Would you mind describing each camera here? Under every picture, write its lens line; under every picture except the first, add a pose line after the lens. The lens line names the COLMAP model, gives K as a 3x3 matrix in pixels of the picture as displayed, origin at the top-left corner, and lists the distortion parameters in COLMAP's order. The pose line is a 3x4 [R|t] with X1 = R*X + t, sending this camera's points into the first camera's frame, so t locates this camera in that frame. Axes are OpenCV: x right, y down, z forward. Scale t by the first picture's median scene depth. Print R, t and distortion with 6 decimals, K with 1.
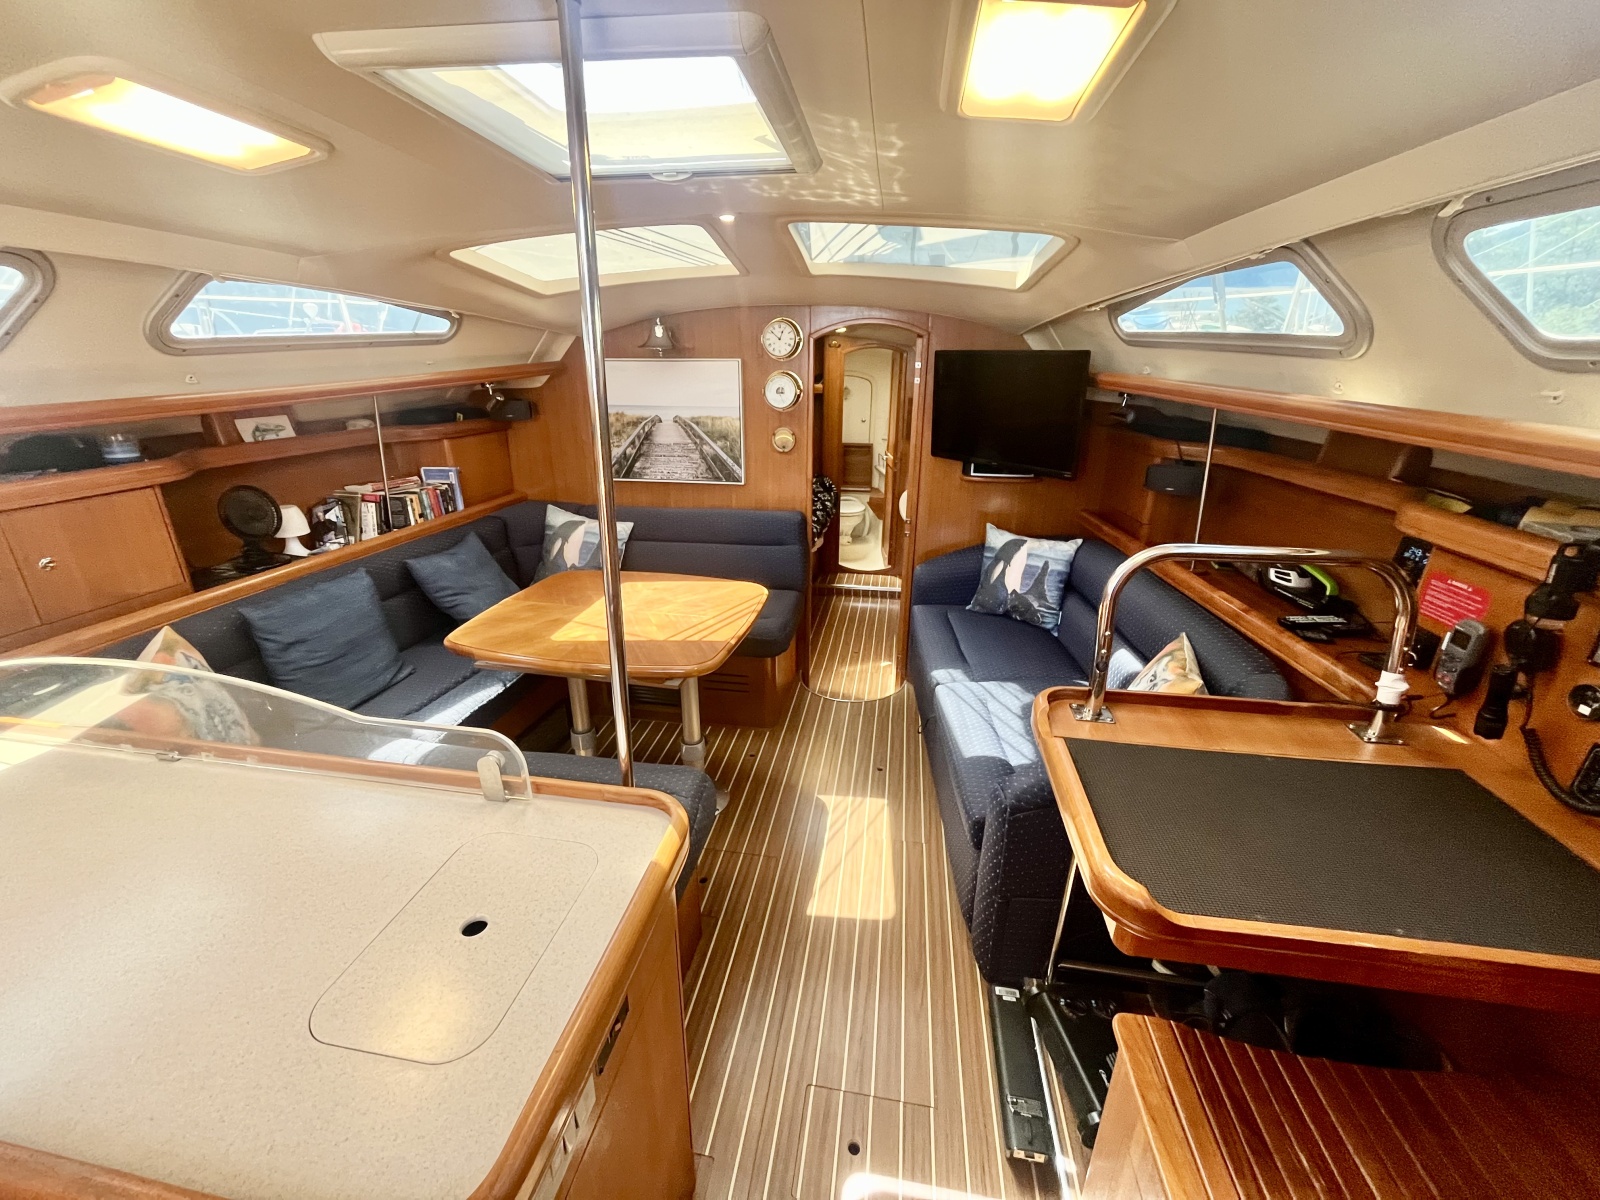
lens RADIAL K [[648.4, 0, 792.3], [0, 648.4, 592.5], [0, 0, 1]] dist [-0.001883, -0.000297]
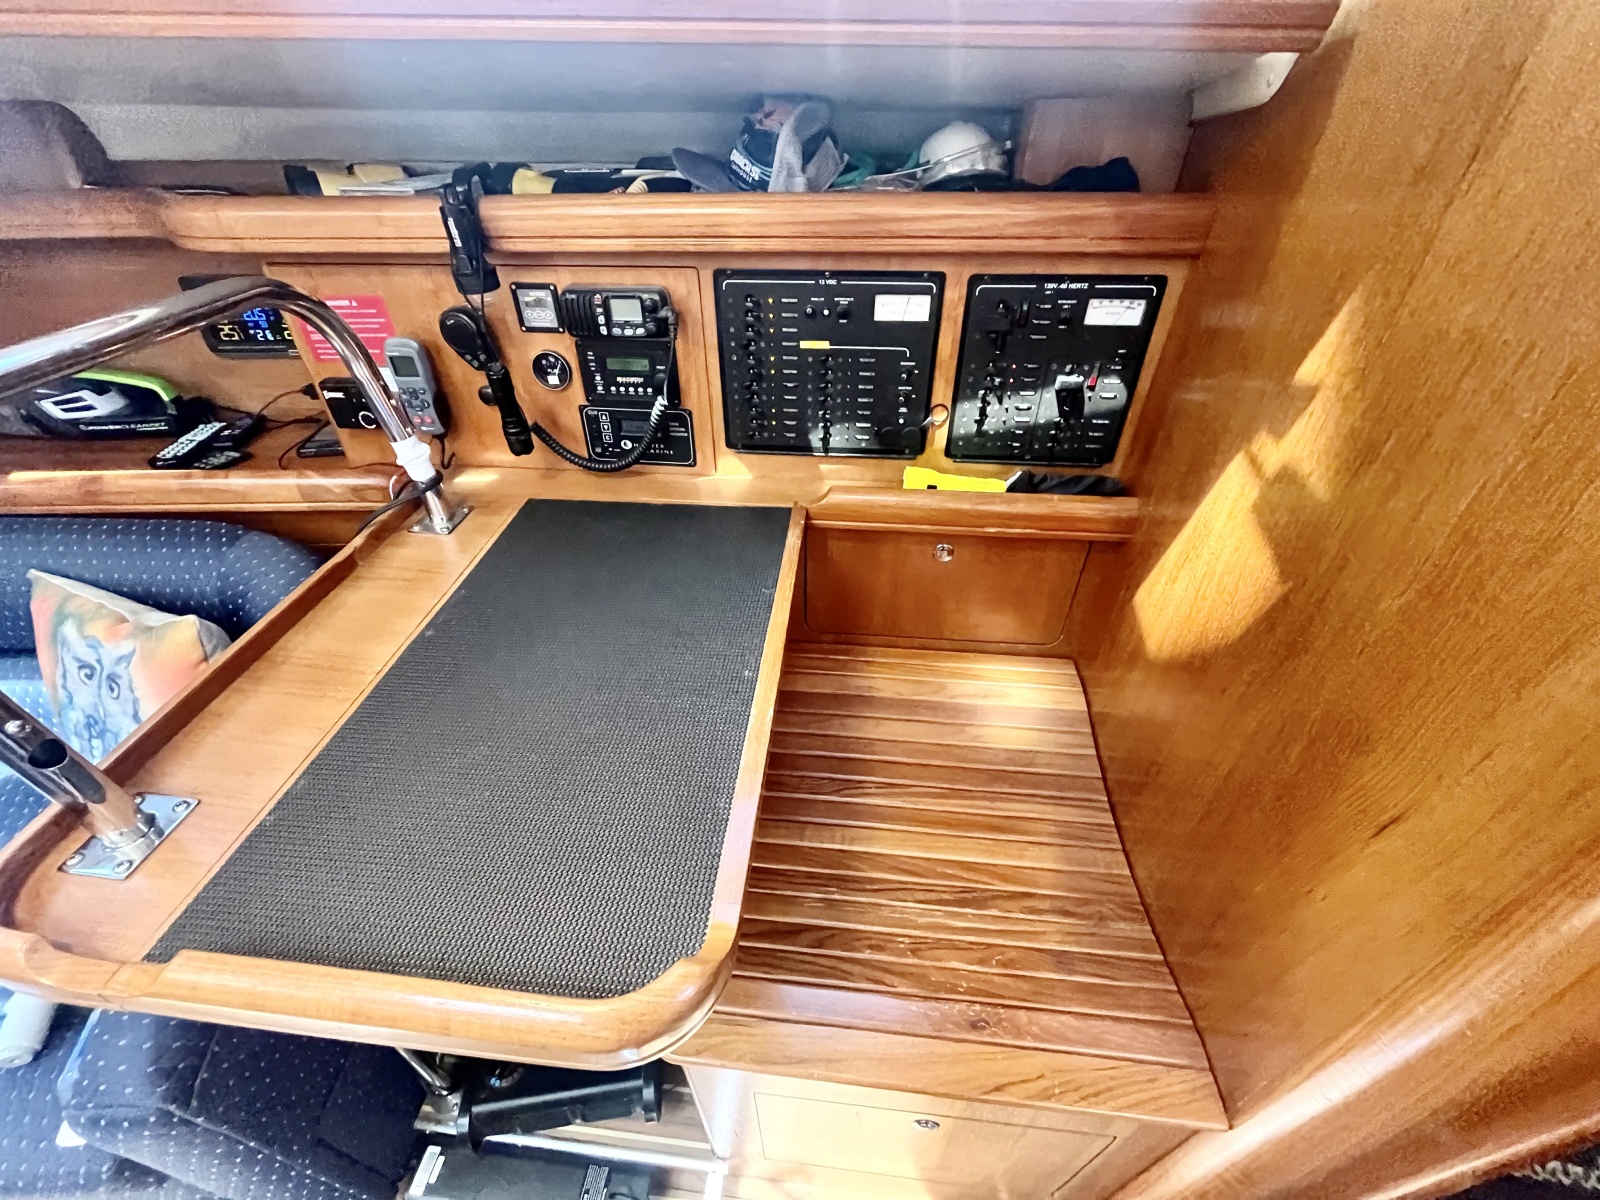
lens RADIAL K [[648.4, 0, 794.8], [0, 648.4, 596.7], [0, 0, 1]] dist [-0.001883, -0.000297]
pose [[-0.054931, -0.619608, 0.782987, 0.186332], [0.353672, 0.721257, 0.595571, -0.023691], [-0.933755, 0.309636, 0.179519, 0.432932]]
